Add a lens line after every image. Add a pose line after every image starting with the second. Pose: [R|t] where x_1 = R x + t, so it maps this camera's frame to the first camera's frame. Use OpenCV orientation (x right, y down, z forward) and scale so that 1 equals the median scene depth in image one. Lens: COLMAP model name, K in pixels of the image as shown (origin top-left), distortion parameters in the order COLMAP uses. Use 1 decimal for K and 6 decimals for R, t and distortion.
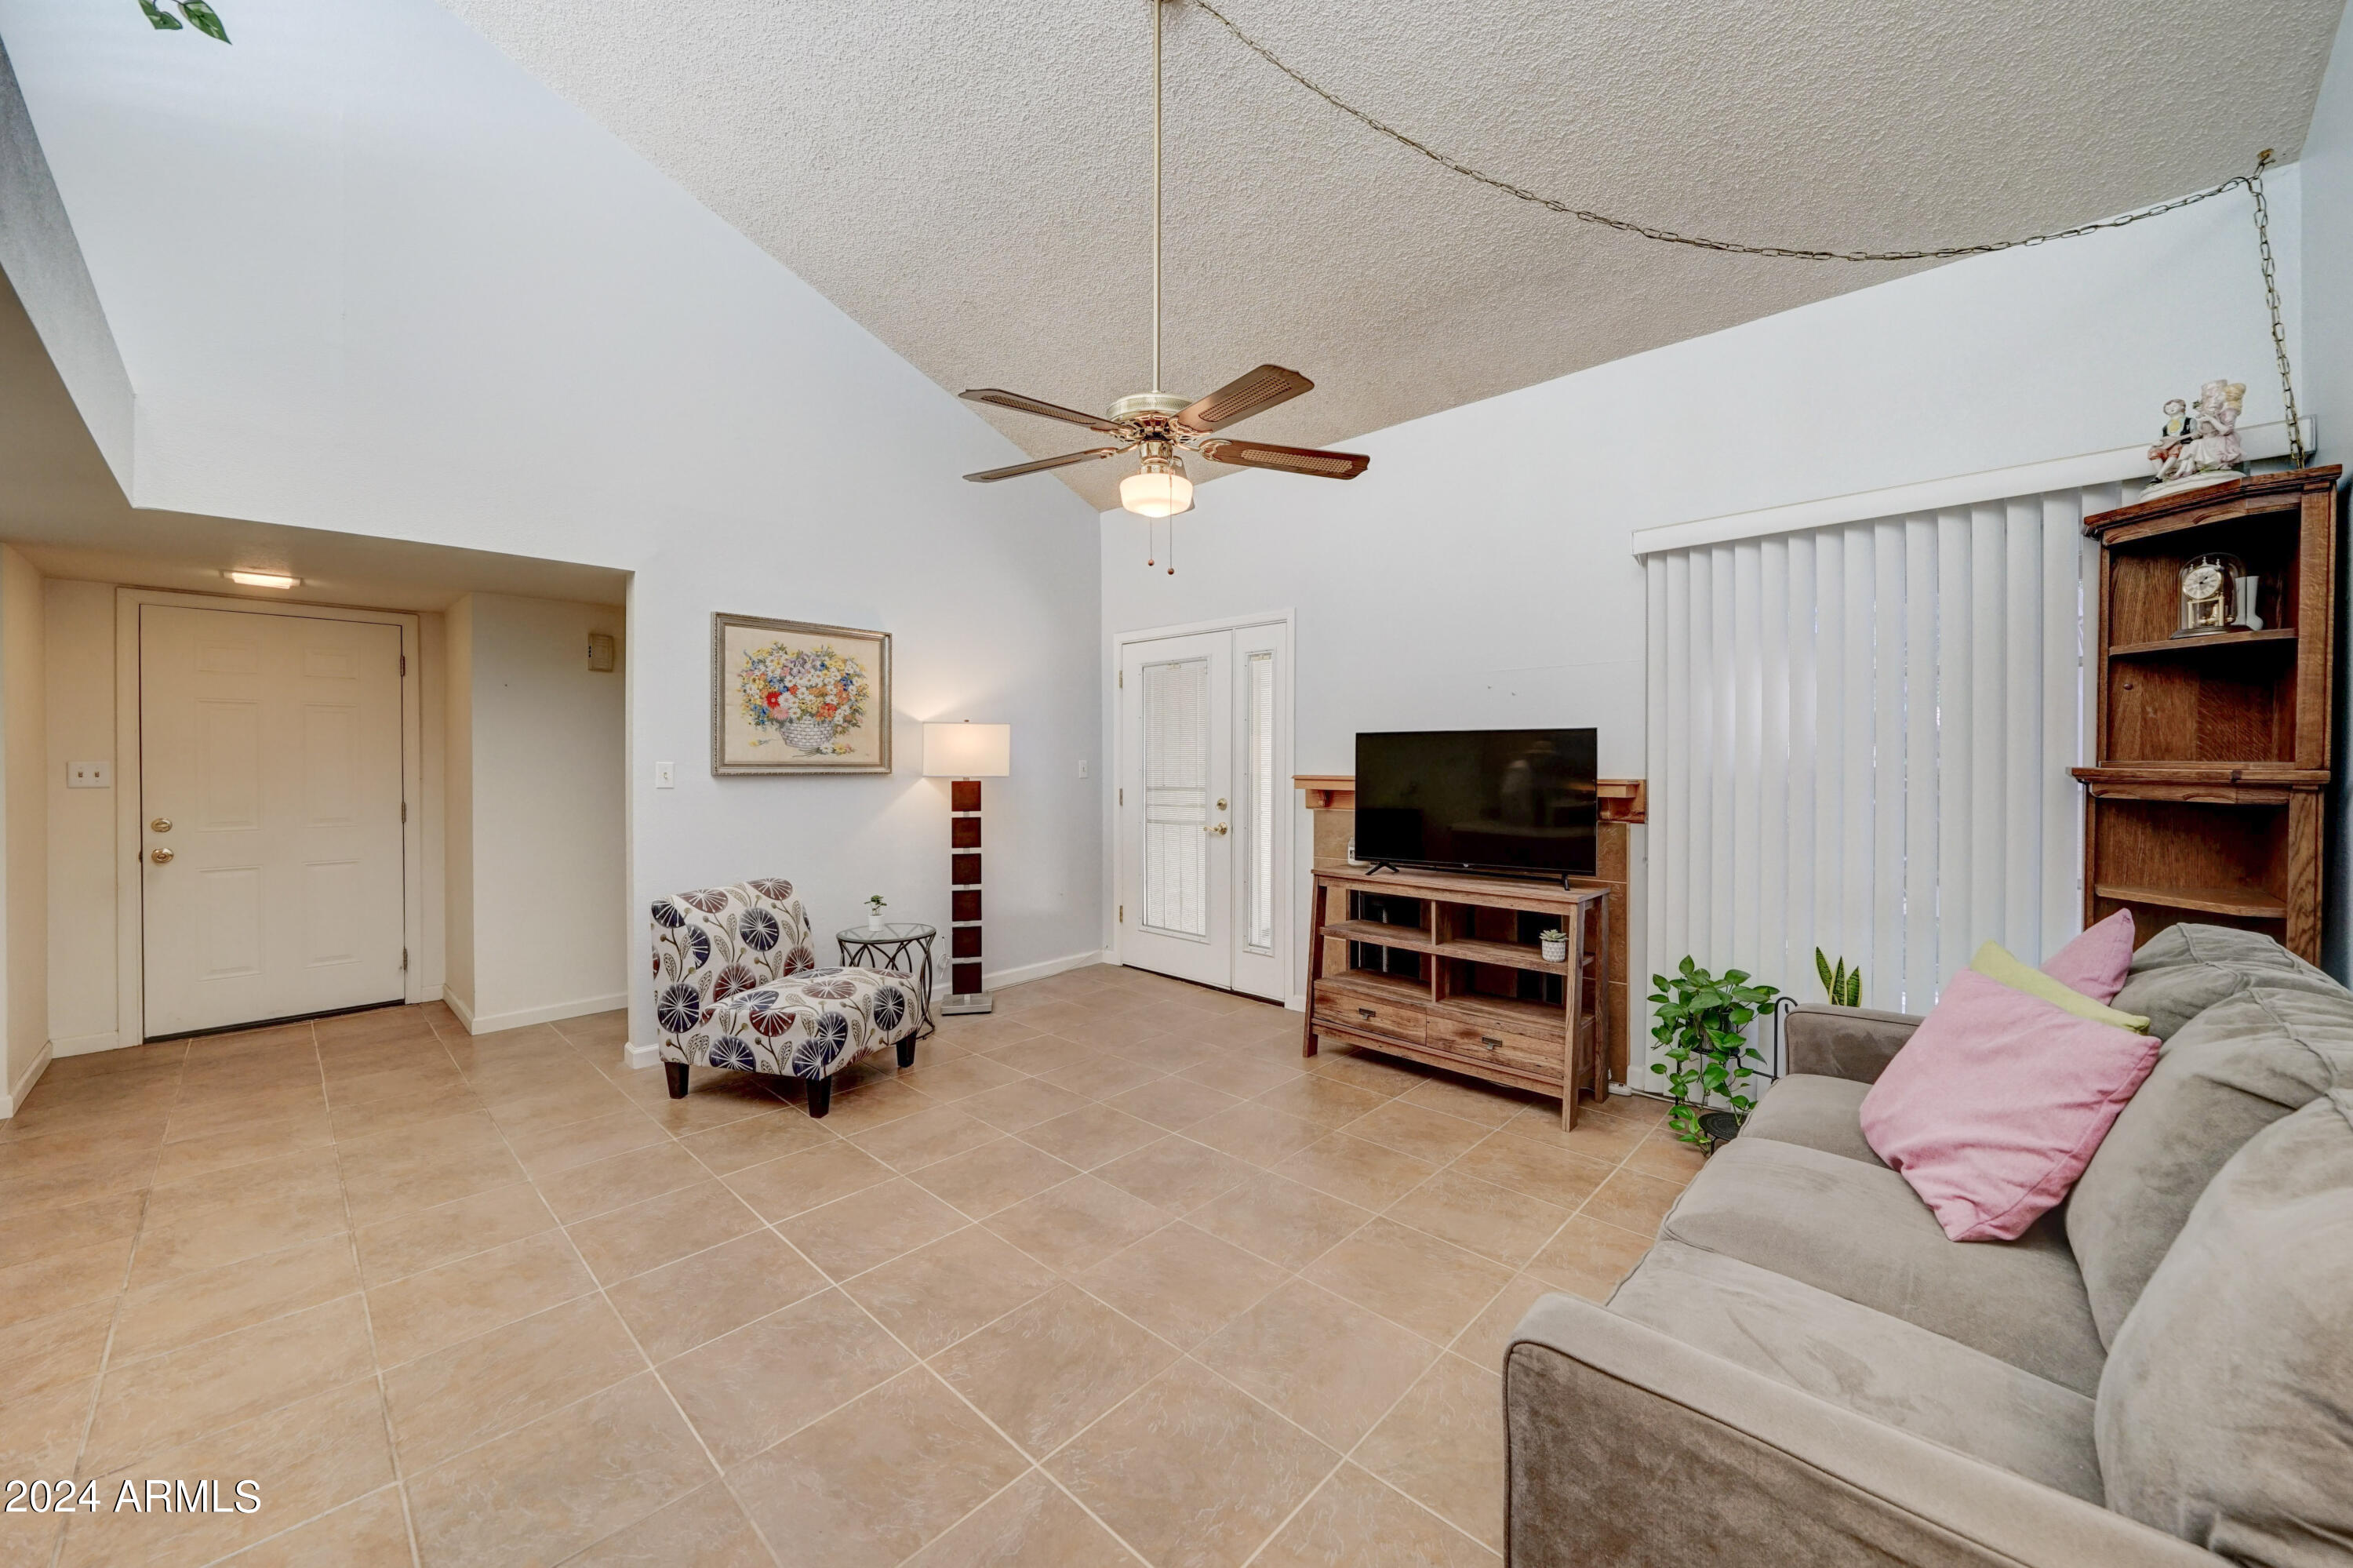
lens RADIAL K [[858.0, 0, 1214.1], [0, 858.0, 758.5], [0, 0, 1]] dist [-0.002582, -0.000365]
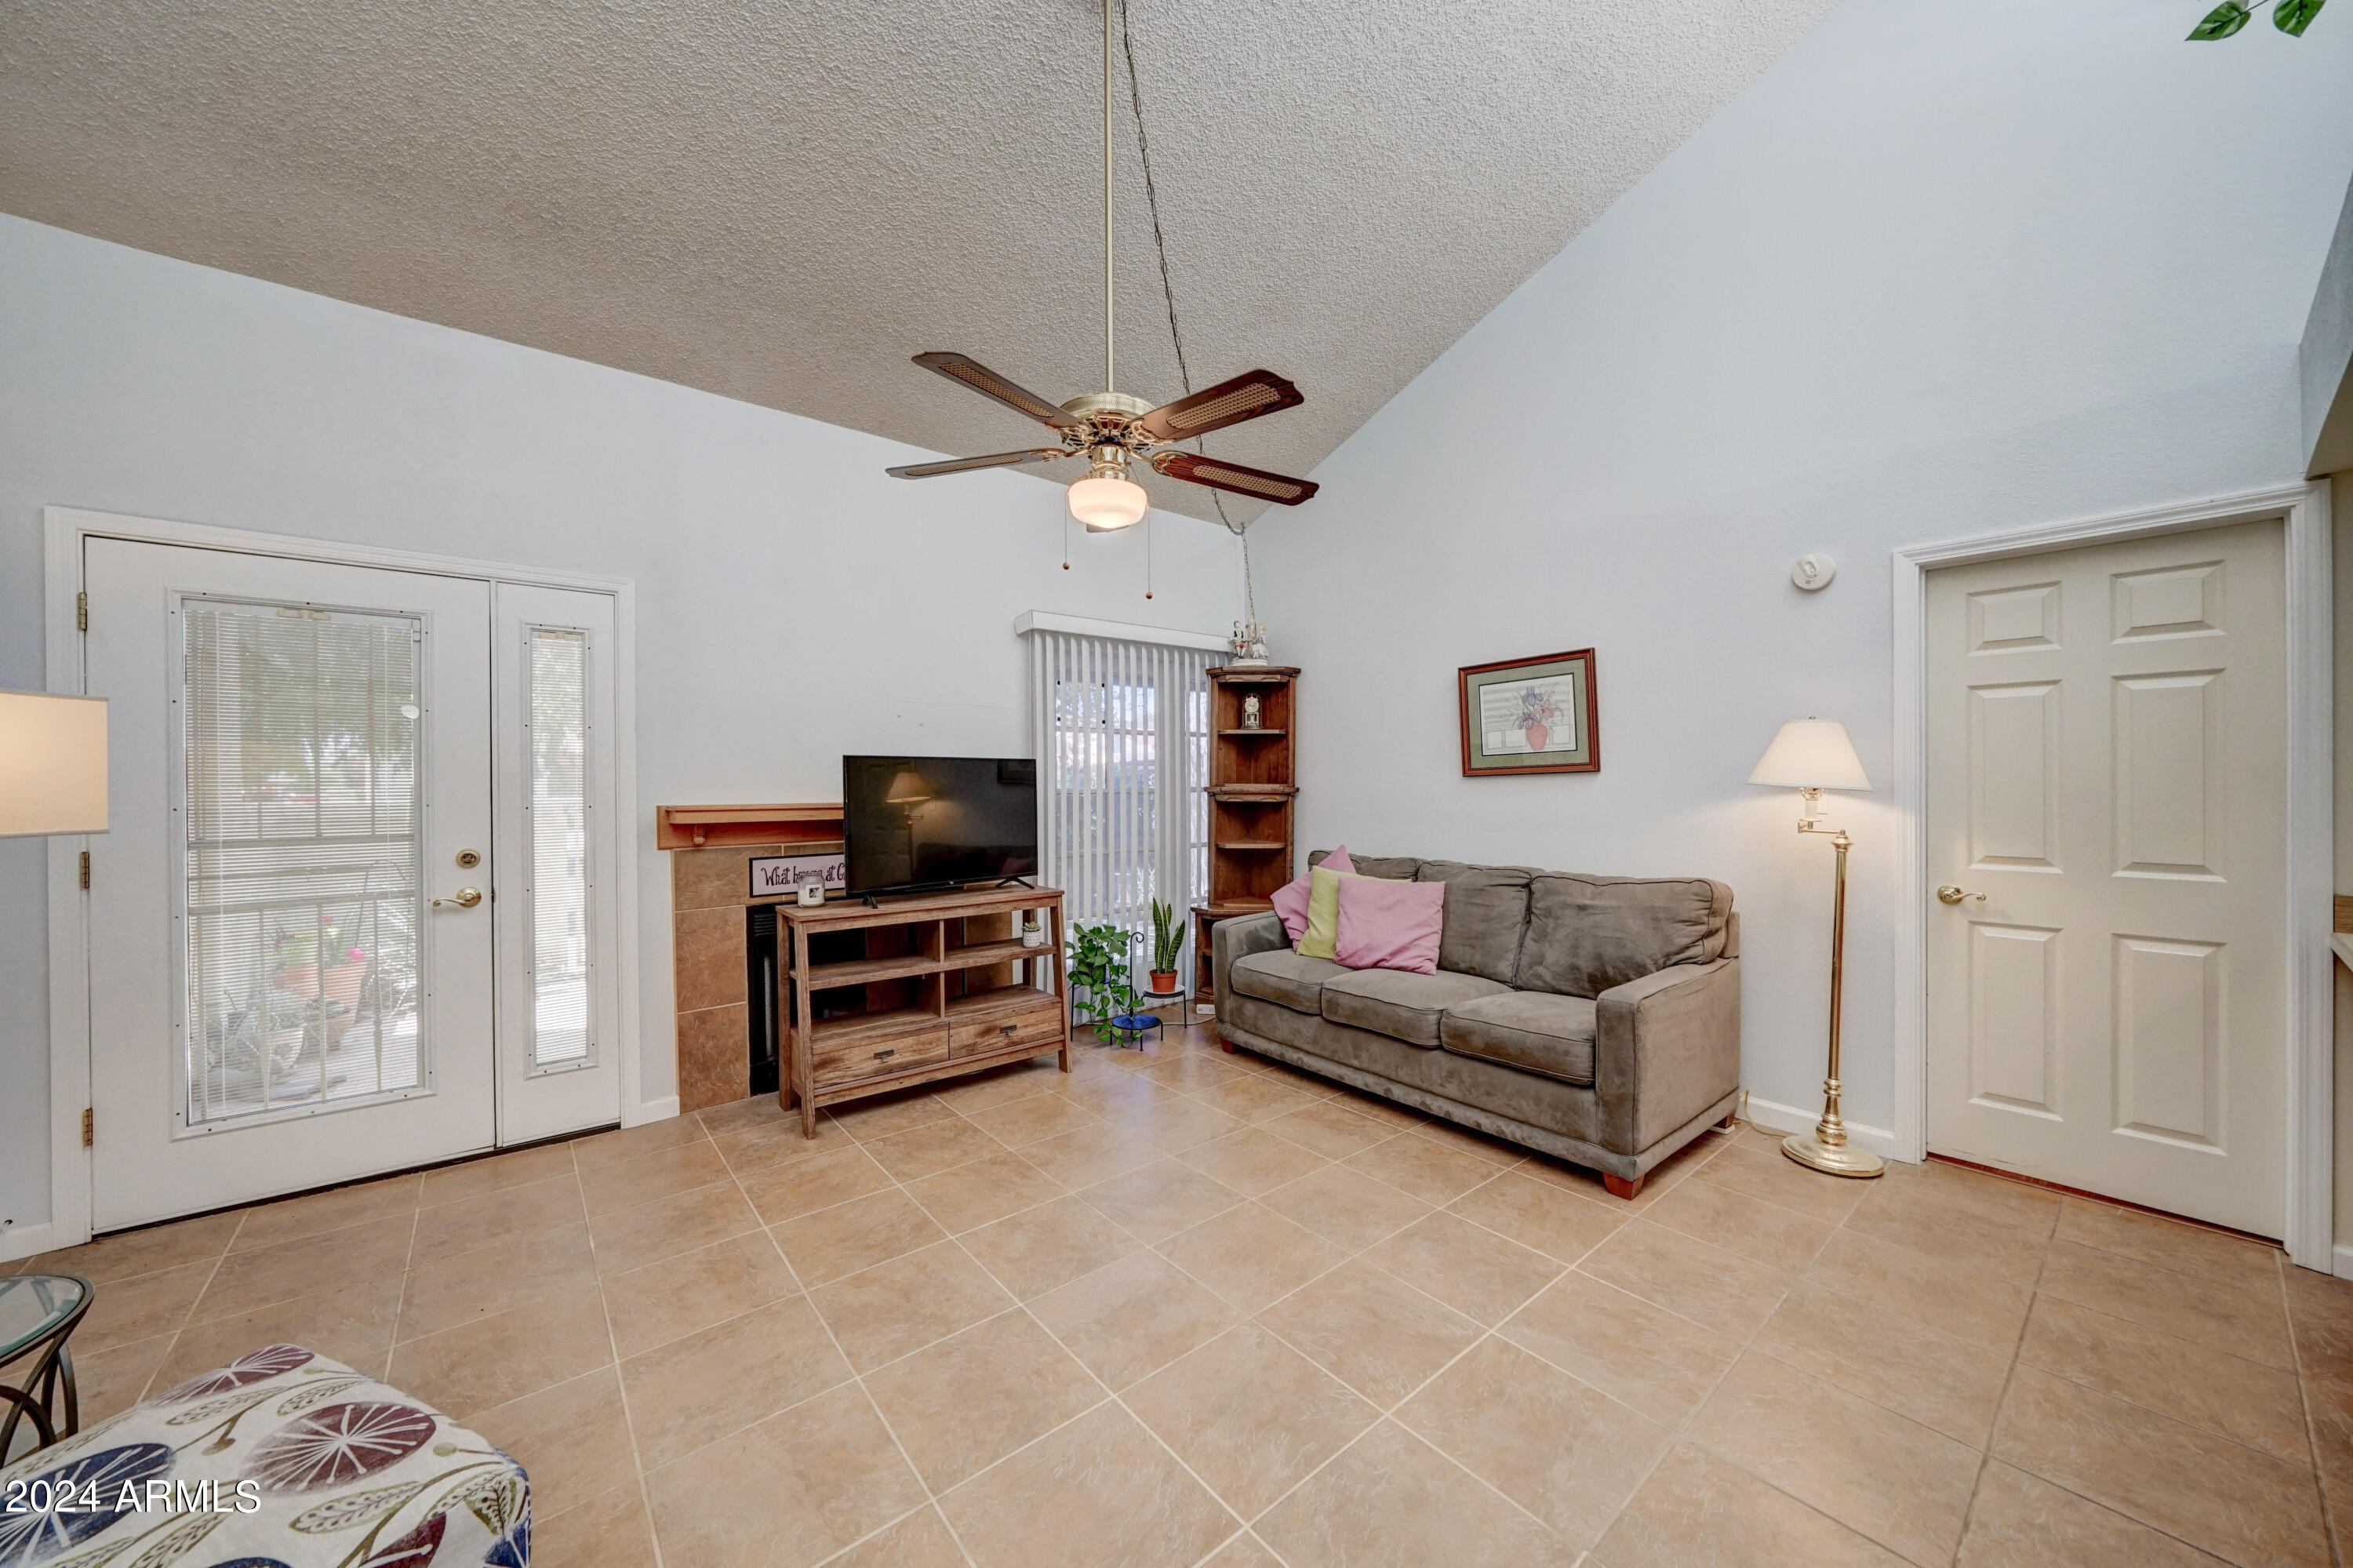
lens RADIAL K [[858.0, 0, 1103.5], [0, 858.0, 792.7], [0, 0, 1]] dist [-0.002582, -0.000365]
pose [[0.183454, -0.009849, 0.982979, -0.754163], [0.005226, 0.999945, 0.009044, 0.004078], [-0.983014, 0.003478, 0.183496, 0.644353]]
